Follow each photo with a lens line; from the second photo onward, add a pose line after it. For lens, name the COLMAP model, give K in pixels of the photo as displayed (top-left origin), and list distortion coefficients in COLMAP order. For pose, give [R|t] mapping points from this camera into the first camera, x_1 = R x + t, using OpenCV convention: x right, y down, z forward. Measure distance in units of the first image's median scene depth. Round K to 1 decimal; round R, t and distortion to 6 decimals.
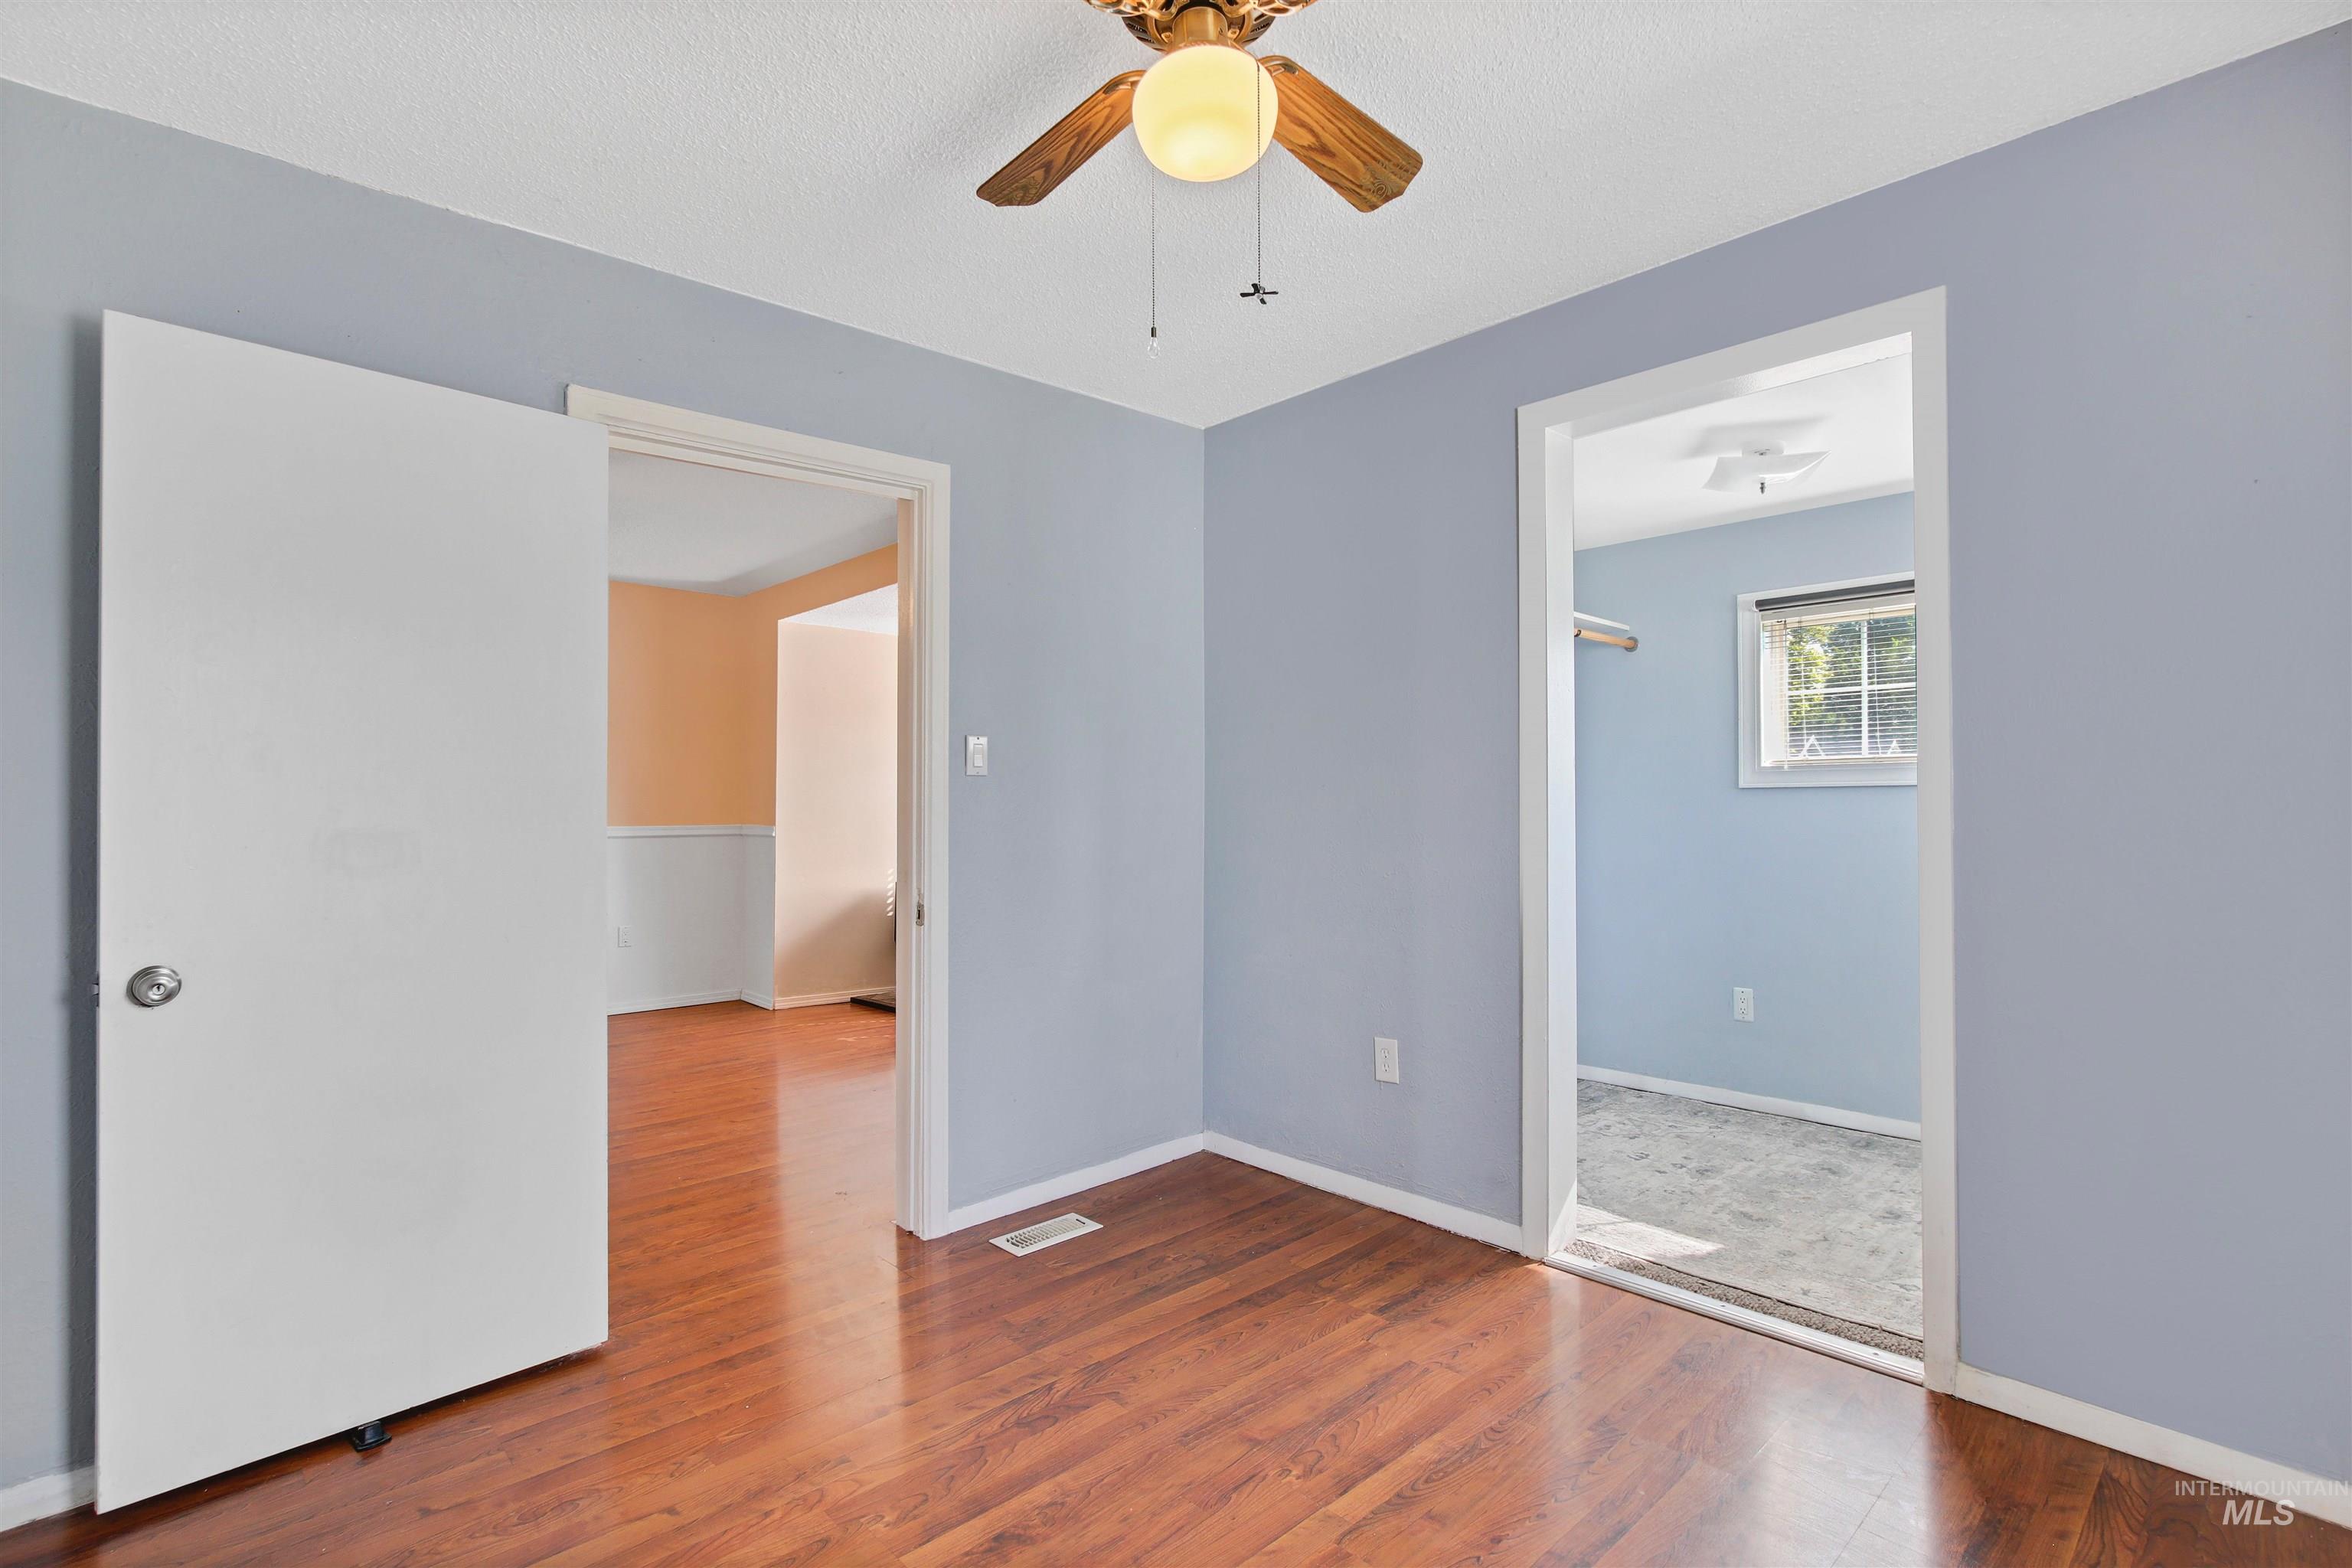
lens RADIAL K [[1089.6, 0, 1174.9], [0, 1089.6, 793.6], [0, 0, 1]] dist [-0.012070, -0.000374]
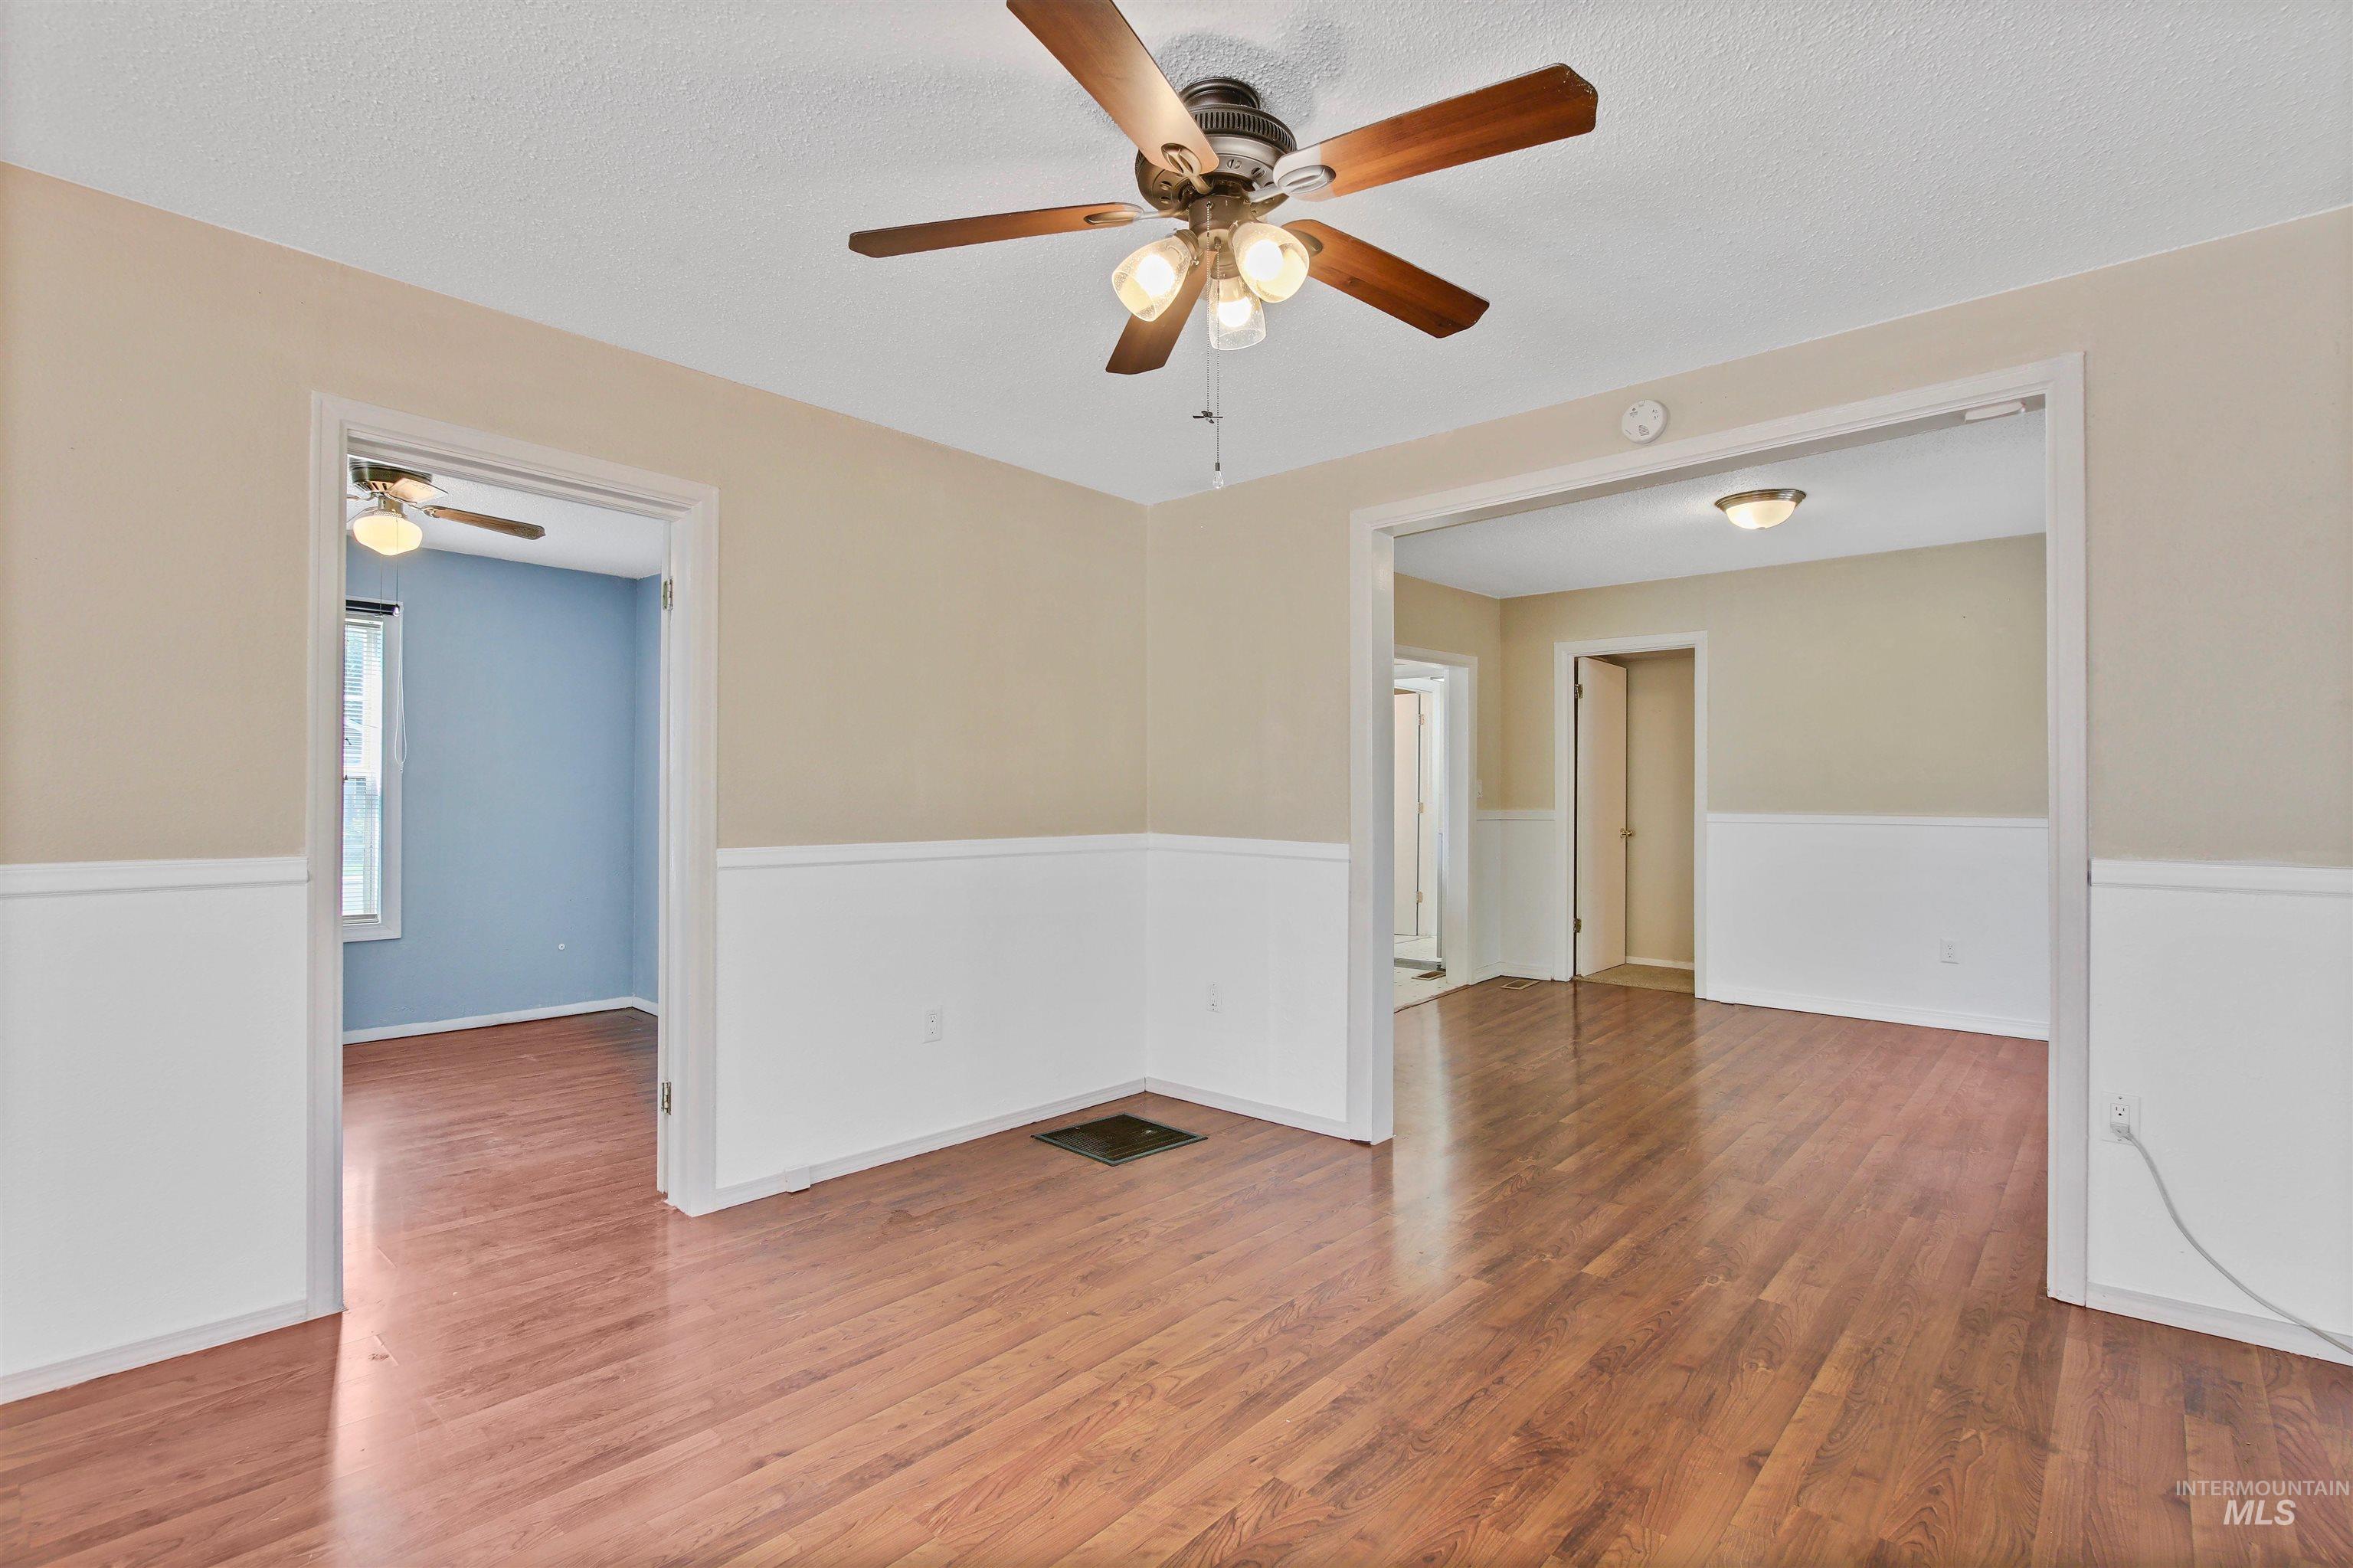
lens RADIAL K [[1090.1, 0, 1175.4], [0, 1090.1, 793.6], [0, 0, 1]] dist [-0.012070, -0.000374]
pose [[-0.995896, -0.000474, -0.090502, -0.647731], [0.000486, 0.999944, -0.010588, 0.009366], [0.090501, -0.010589, -0.995840, 1.496826]]
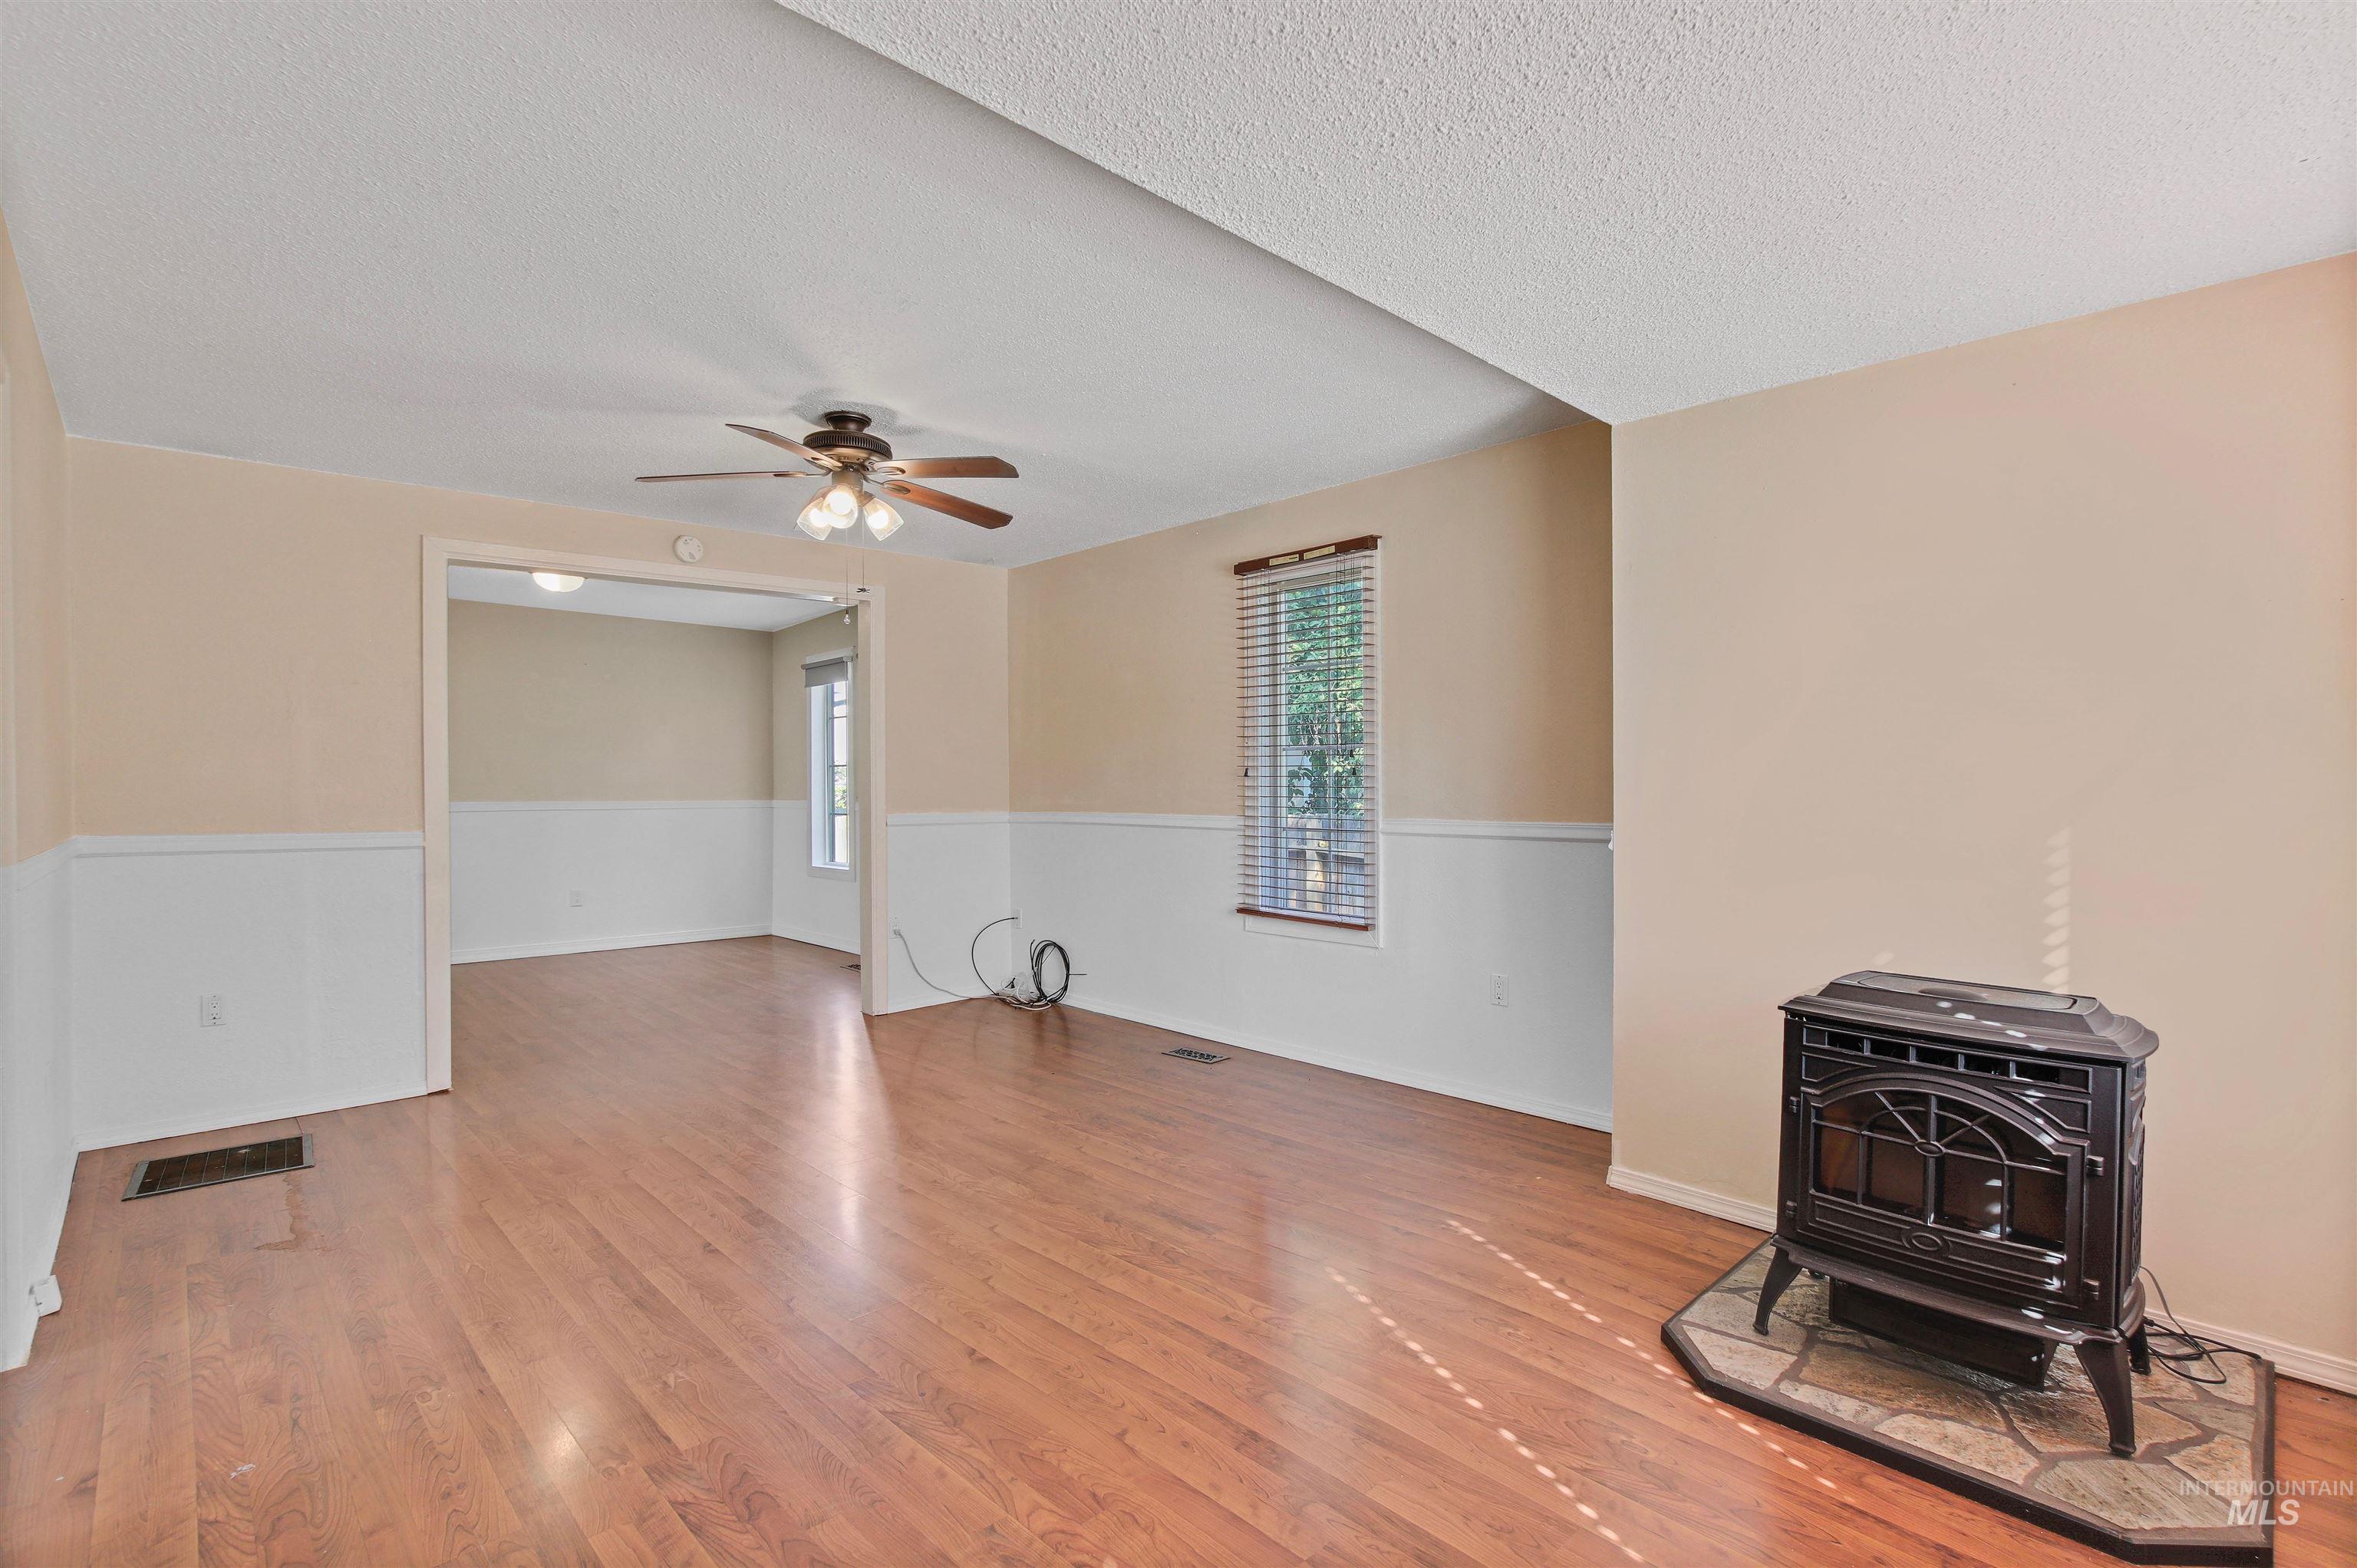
lens RADIAL K [[1091.8, 0, 1177.4], [0, 1091.8, 793.6], [0, 0, 1]] dist [-0.012070, -0.000374]
pose [[0.000837, 0.007520, -0.999971, 0.229607], [0.014225, 0.999870, 0.007531, 0.008530], [0.999898, -0.014231, 0.000730, 1.288355]]
